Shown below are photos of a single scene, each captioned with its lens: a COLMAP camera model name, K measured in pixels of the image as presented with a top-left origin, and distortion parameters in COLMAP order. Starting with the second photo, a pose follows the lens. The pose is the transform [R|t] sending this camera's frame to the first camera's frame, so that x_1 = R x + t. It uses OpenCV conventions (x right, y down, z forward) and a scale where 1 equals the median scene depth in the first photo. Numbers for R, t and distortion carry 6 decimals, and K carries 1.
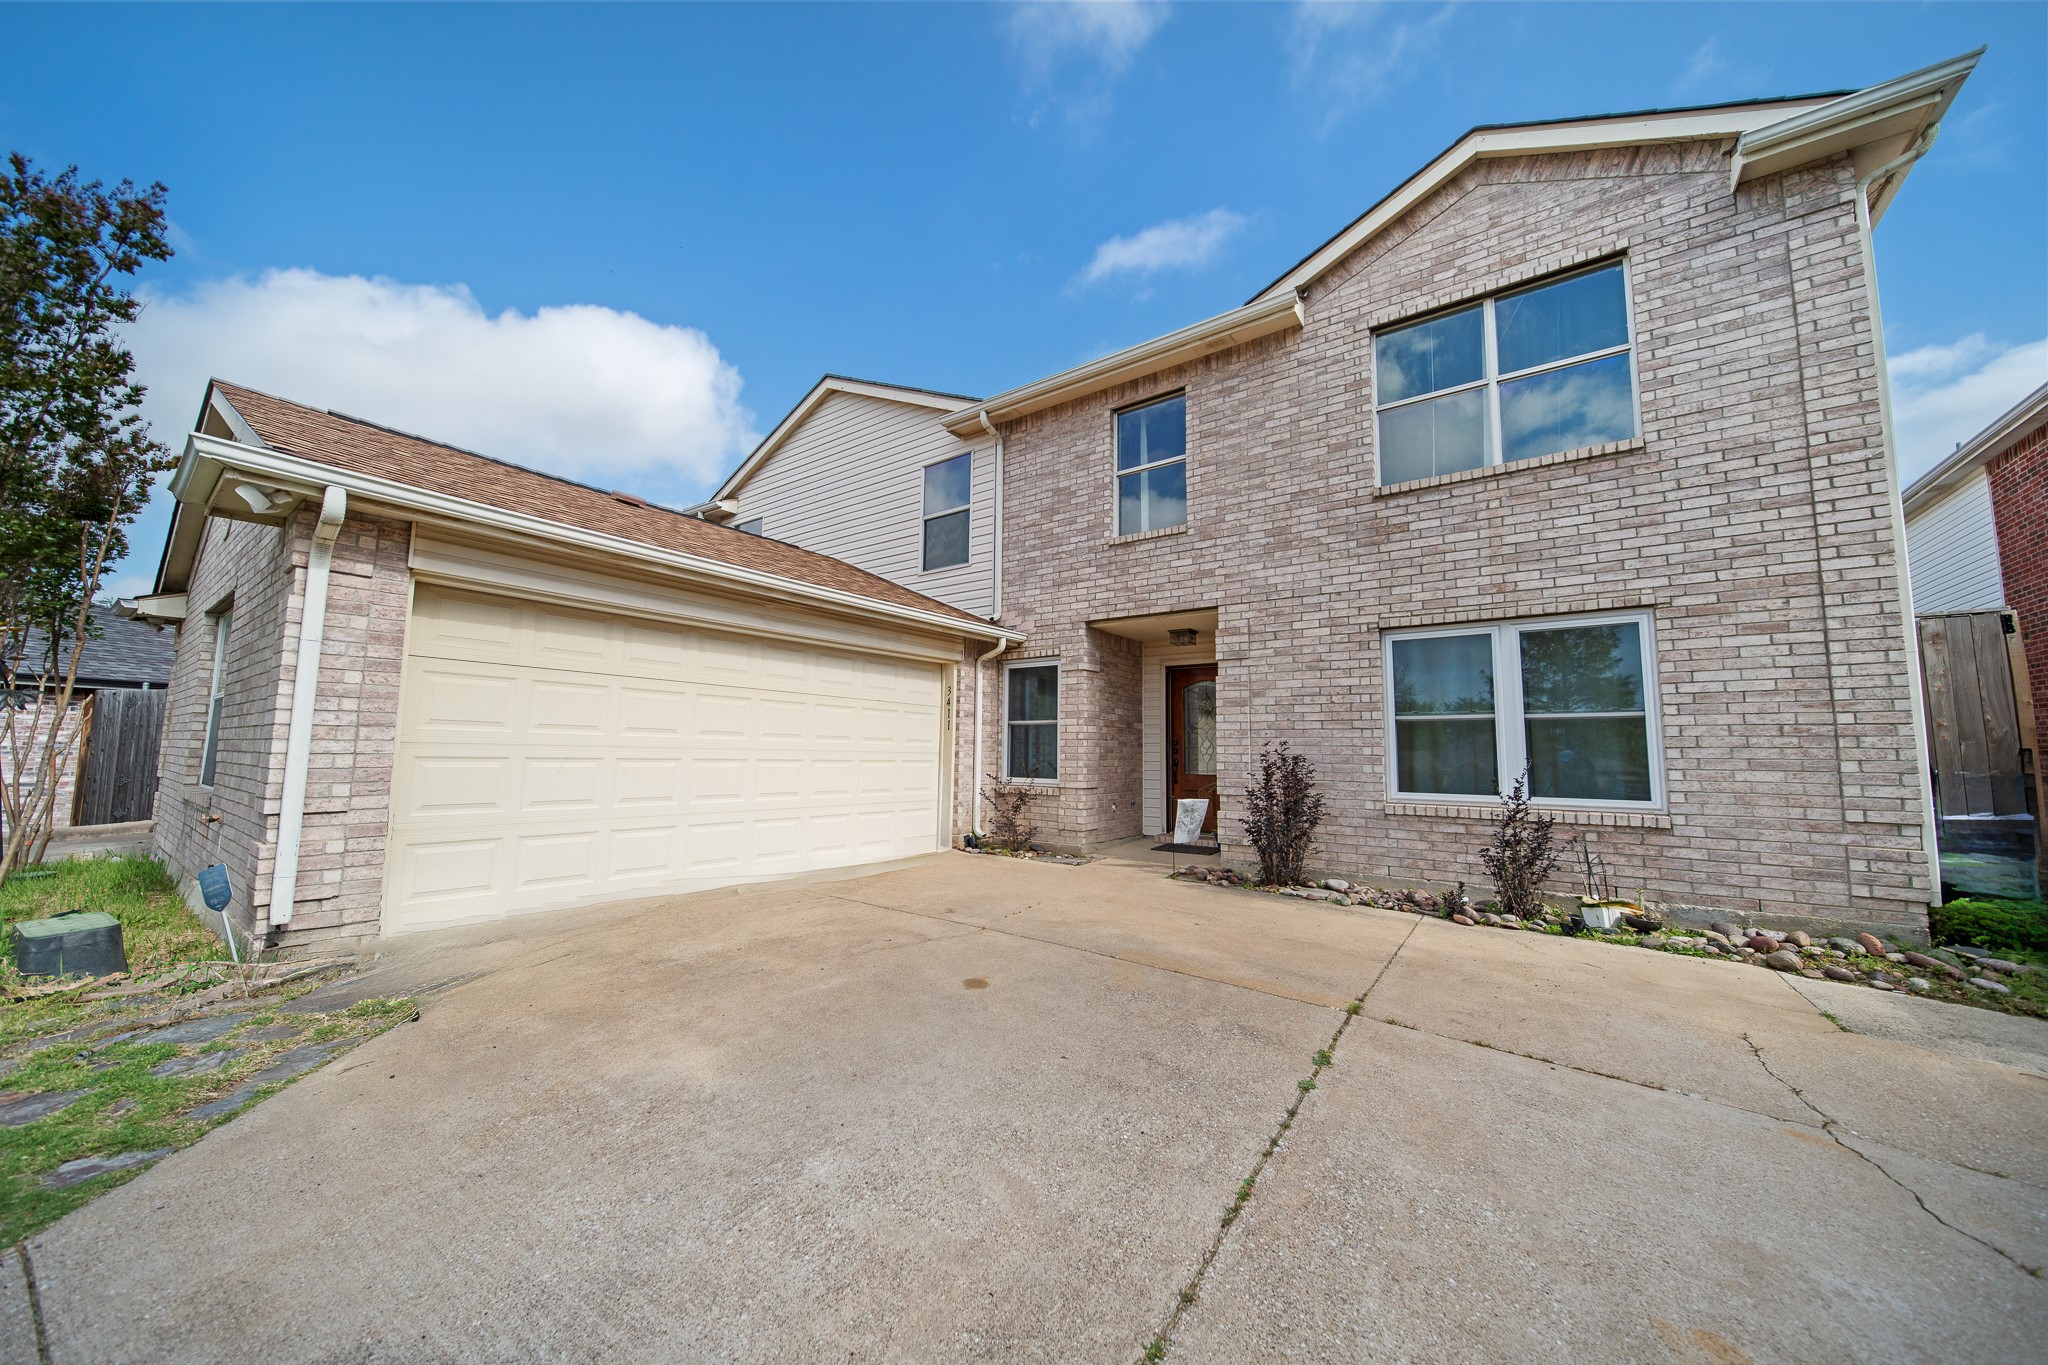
lens RADIAL K [[715.2, 0, 1013.8], [0, 715.2, 686.2], [0, 0, 1]] dist [0.000154, -0.001372]
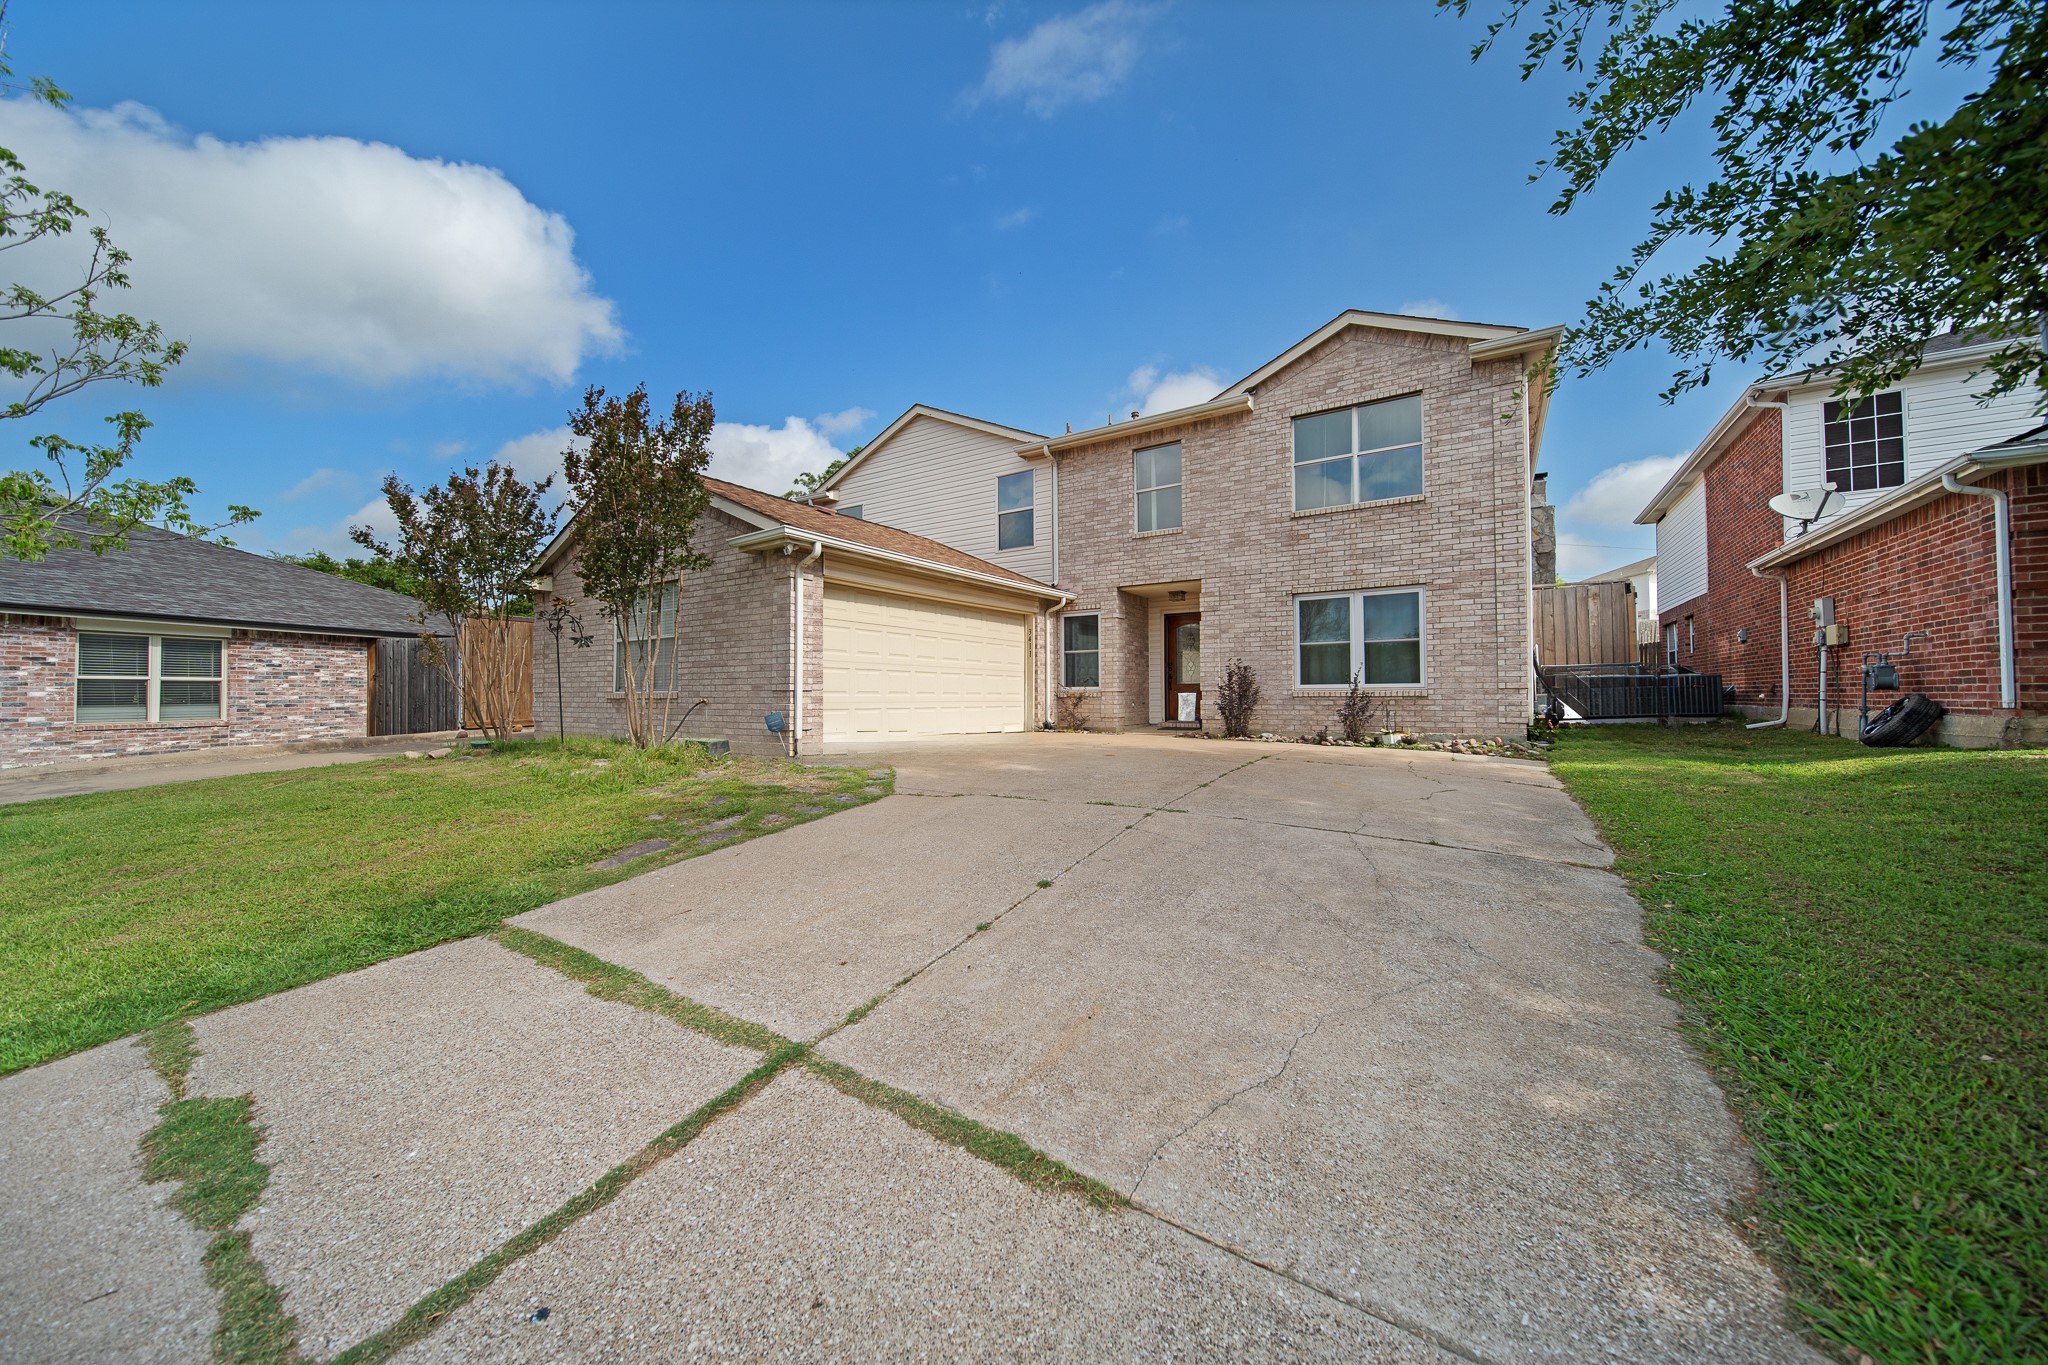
lens RADIAL K [[715.2, 0, 1015.9], [0, 715.2, 680.0], [0, 0, 1]] dist [0.000154, -0.001372]
pose [[0.998339, -0.015988, 0.055343, -0.265870], [0.011862, 0.997180, 0.074110, -0.006416], [-0.056372, -0.073330, 0.995713, -0.718642]]
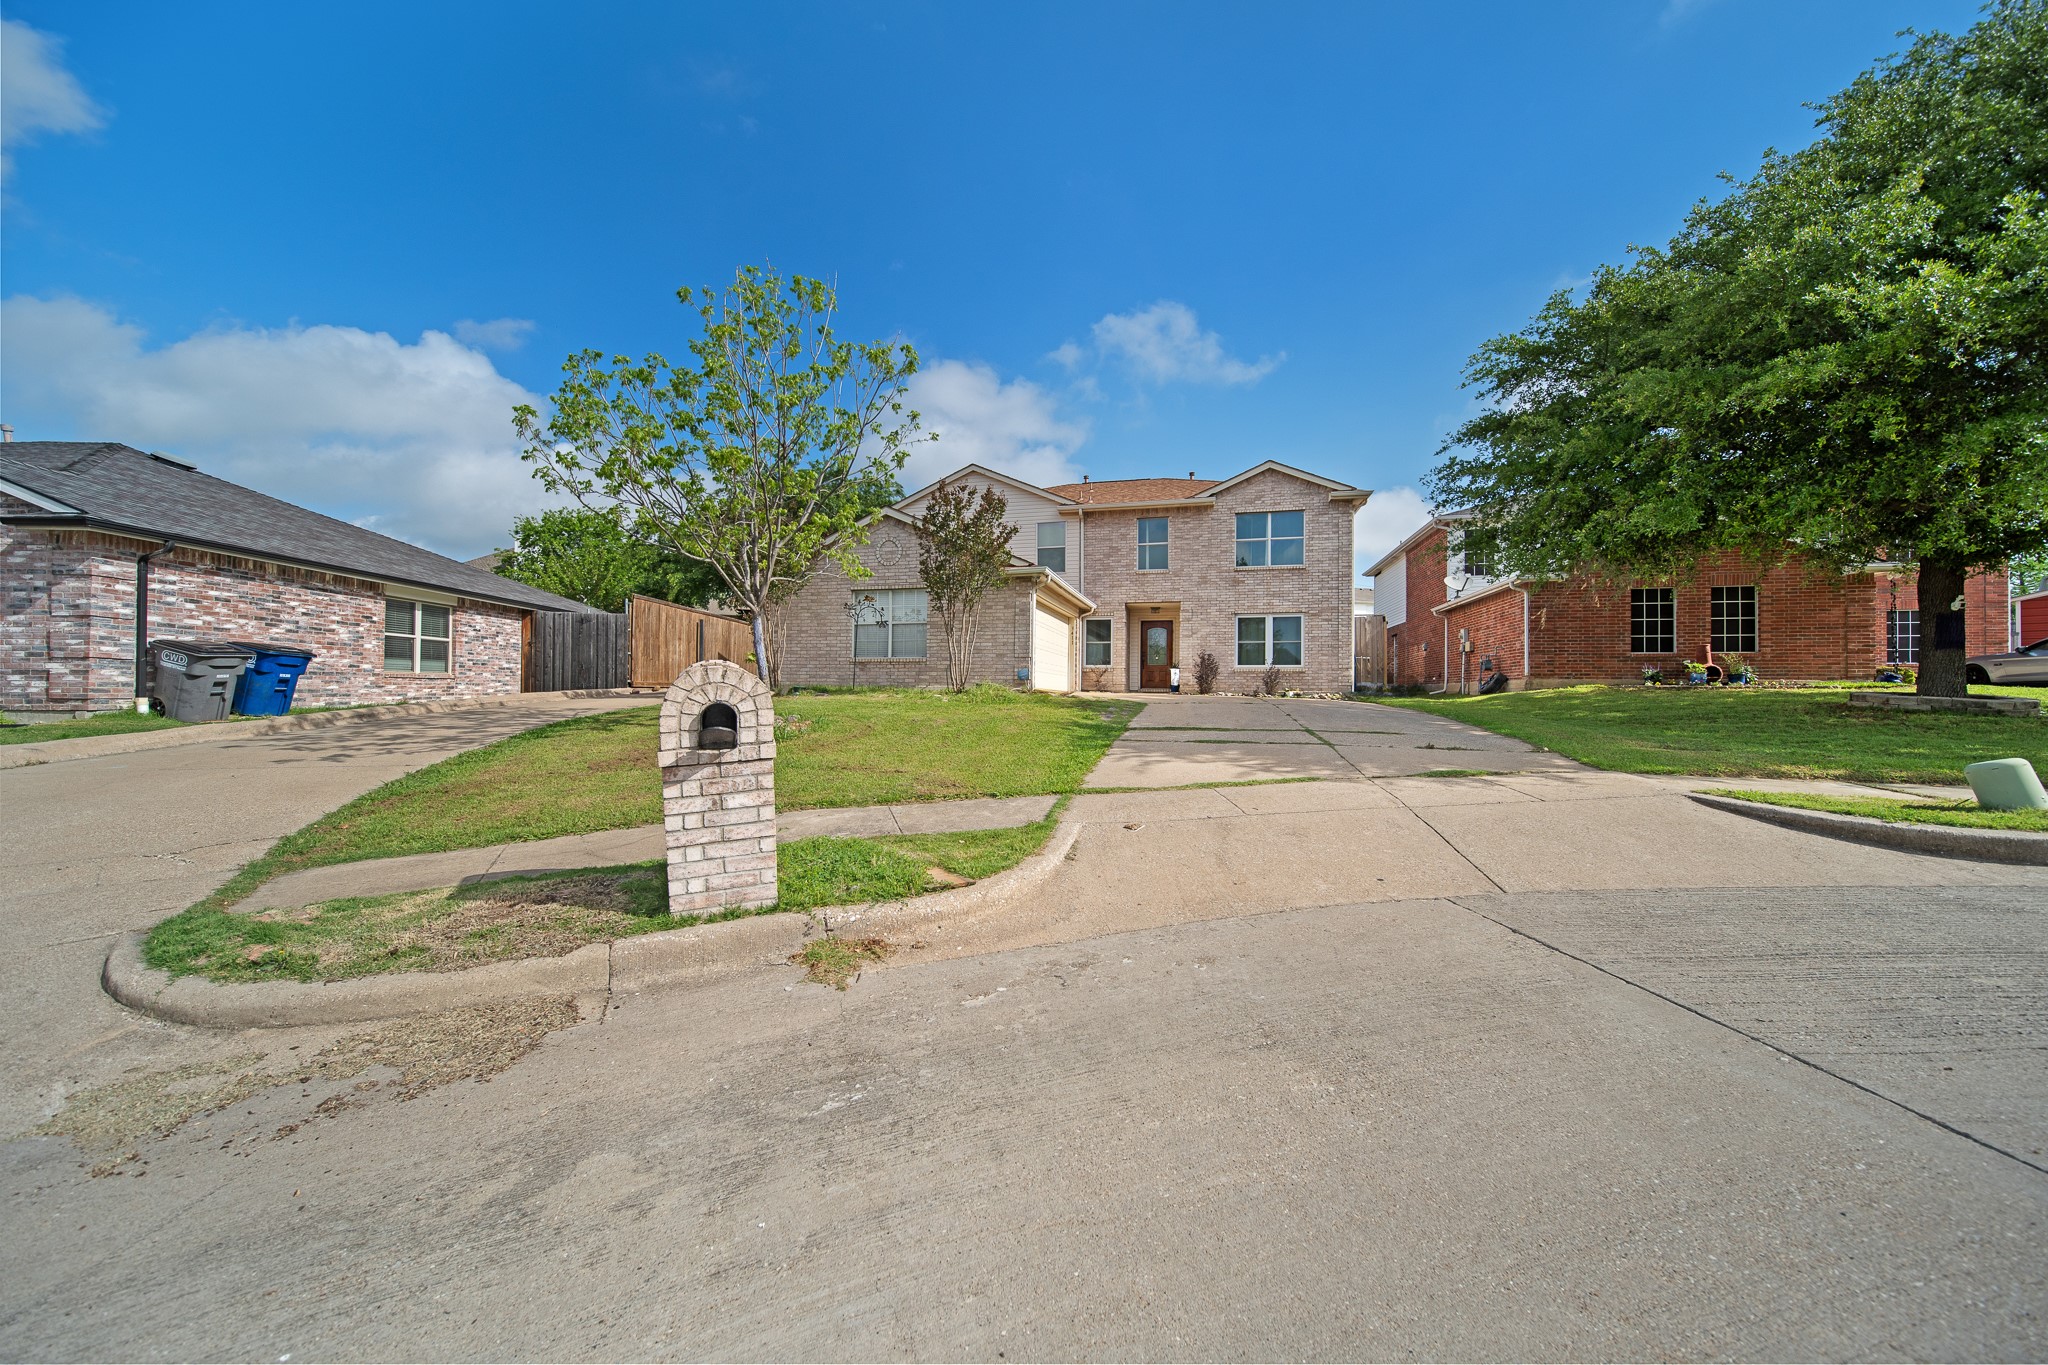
lens RADIAL K [[715.2, 0, 1011.9], [0, 715.2, 680.1], [0, 0, 1]] dist [0.000154, -0.001372]
pose [[0.932467, 0.003074, 0.361241, -1.477820], [-0.031926, 0.996753, 0.073926, 0.009172], [-0.359841, -0.080466, 0.929537, -1.533018]]
